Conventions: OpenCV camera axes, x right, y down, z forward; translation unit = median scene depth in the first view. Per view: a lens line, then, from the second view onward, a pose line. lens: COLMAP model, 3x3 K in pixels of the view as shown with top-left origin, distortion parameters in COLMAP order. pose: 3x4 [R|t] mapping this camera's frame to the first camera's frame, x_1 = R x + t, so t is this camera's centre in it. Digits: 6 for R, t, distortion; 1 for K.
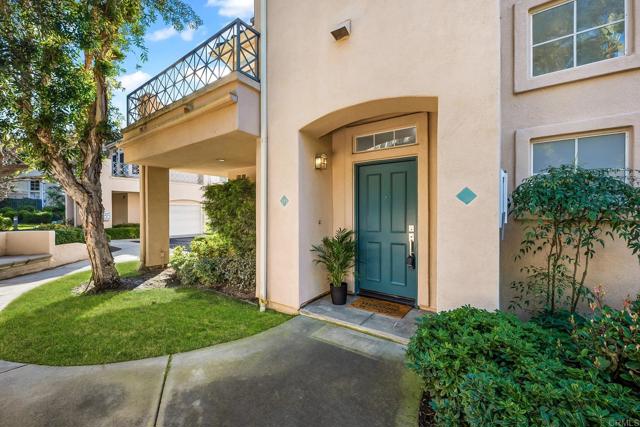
lens RADIAL K [[261.8, 0, 318.4], [0, 261.8, 213.0], [0, 0, 1]] dist [0.000304, 0.001183]
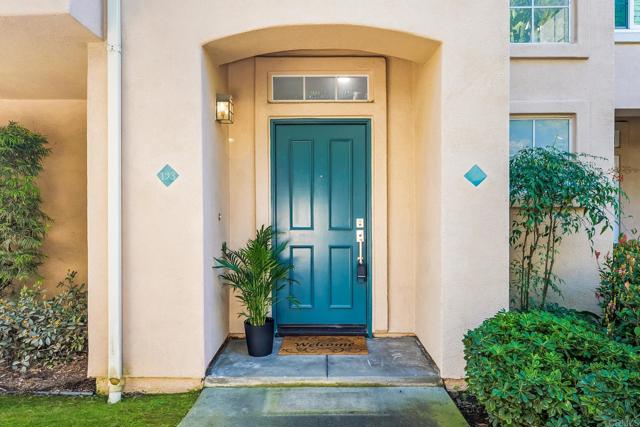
lens RADIAL K [[425.5, 0, 319.7], [0, 425.5, 213.1], [0, 0, 1]] dist [-0.000554, -0.002061]
pose [[0.817516, -0.009614, 0.575826, -0.381130], [0.006488, 0.999951, 0.007484, 0.024104], [-0.575869, -0.002382, 0.817538, 0.148632]]
